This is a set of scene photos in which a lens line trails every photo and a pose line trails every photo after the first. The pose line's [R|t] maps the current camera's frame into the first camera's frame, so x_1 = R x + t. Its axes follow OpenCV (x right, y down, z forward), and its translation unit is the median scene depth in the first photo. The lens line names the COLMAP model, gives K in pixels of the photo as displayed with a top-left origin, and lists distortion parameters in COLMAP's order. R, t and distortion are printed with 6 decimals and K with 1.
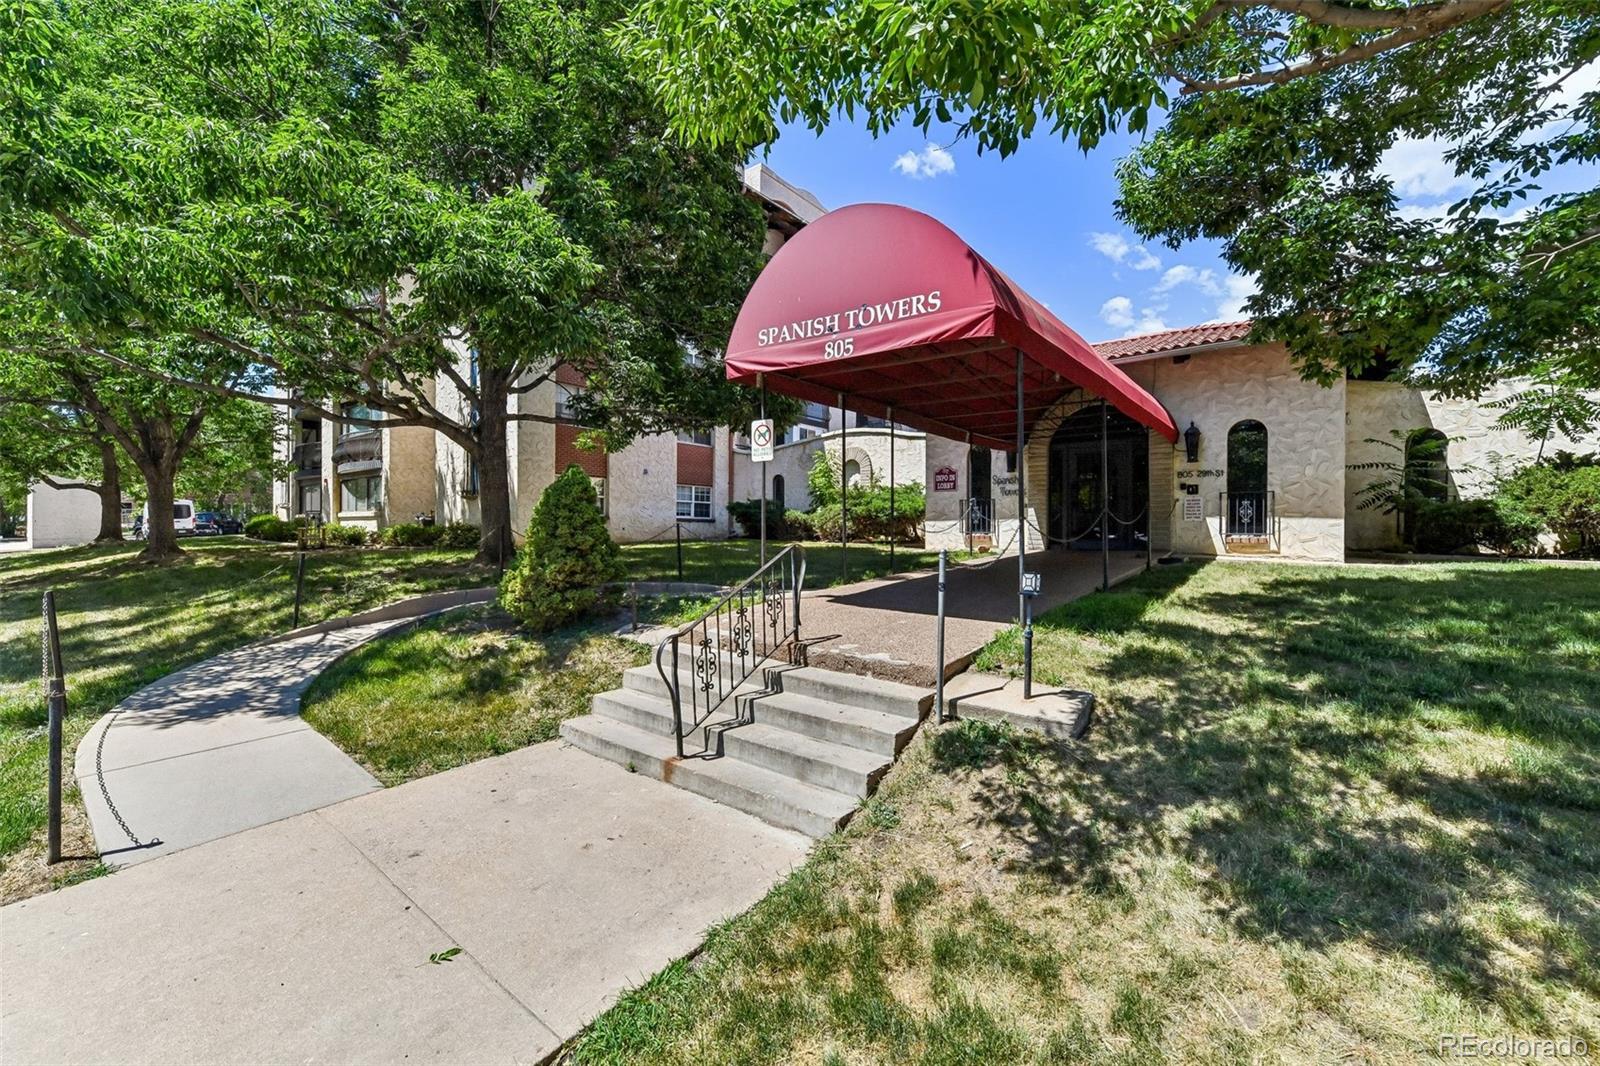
lens RADIAL K [[631.3, 0, 798.1], [0, 631.3, 527.4], [0, 0, 1]] dist [0.009004, -0.002656]
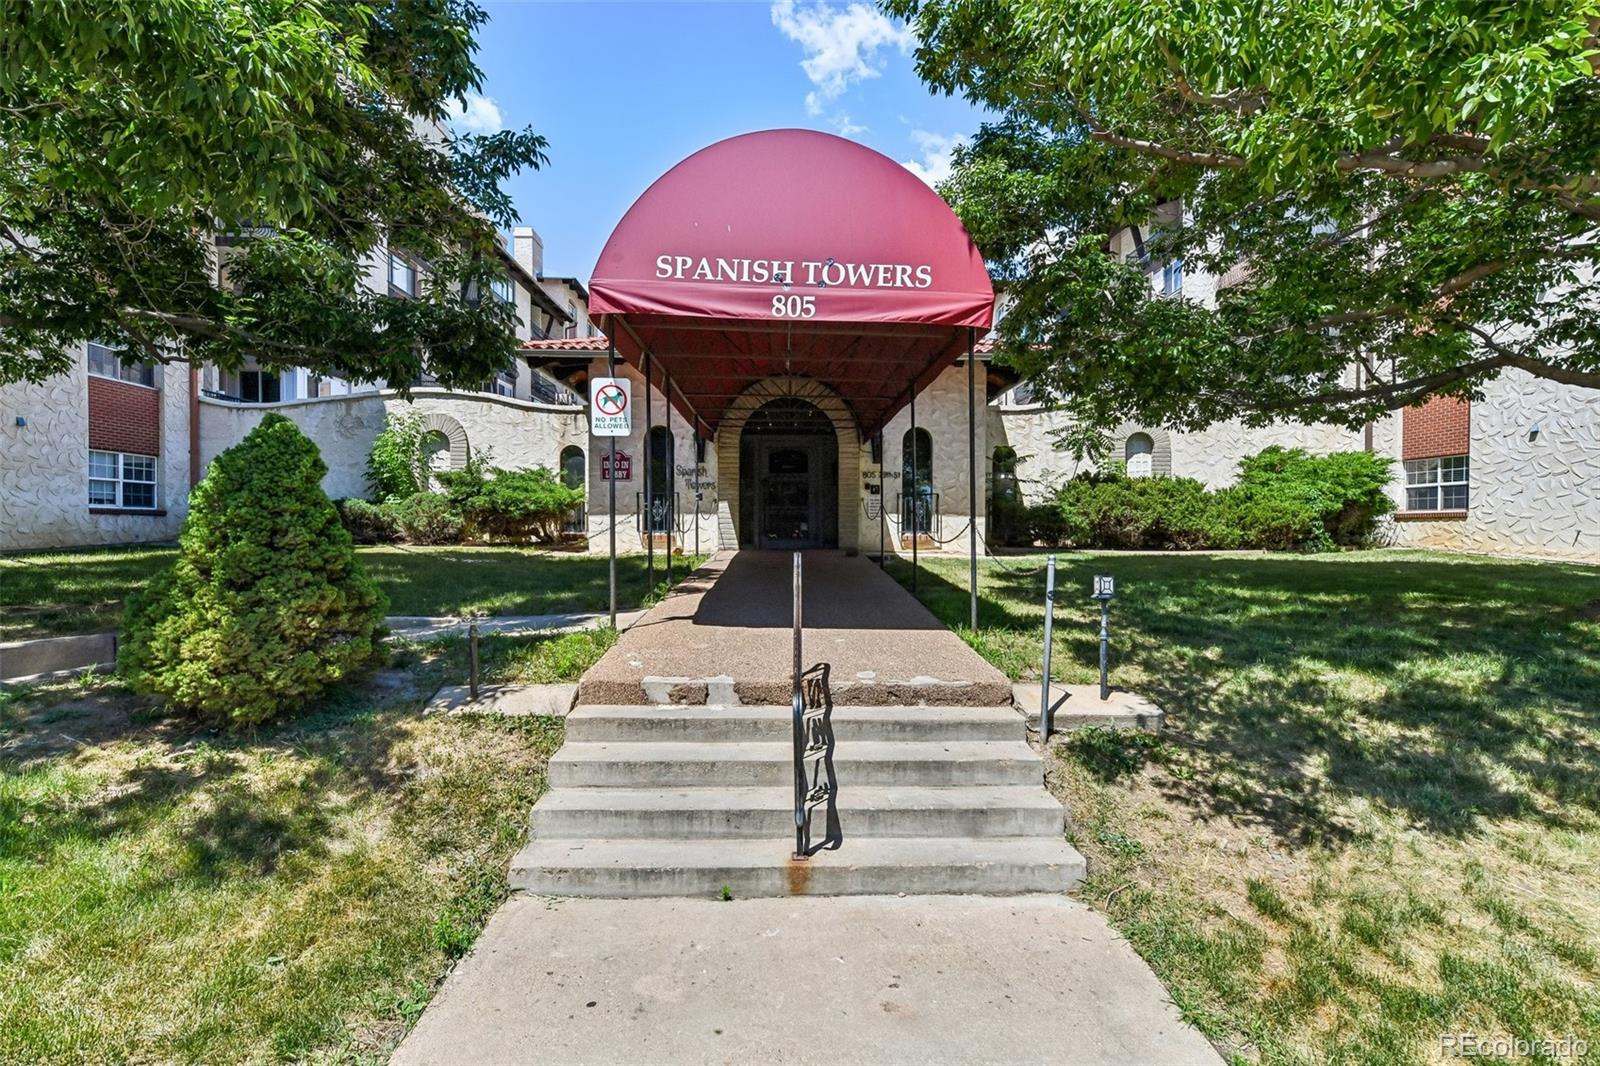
lens RADIAL K [[747.0, 0, 799.2], [0, 747.0, 539.7], [0, 0, 1]] dist [0.005428, 0.000192]
pose [[0.767053, -0.013079, 0.641450, -0.532457], [-0.001708, 0.999747, 0.022426, -0.009239], [-0.641581, -0.018298, 0.766837, 0.264429]]
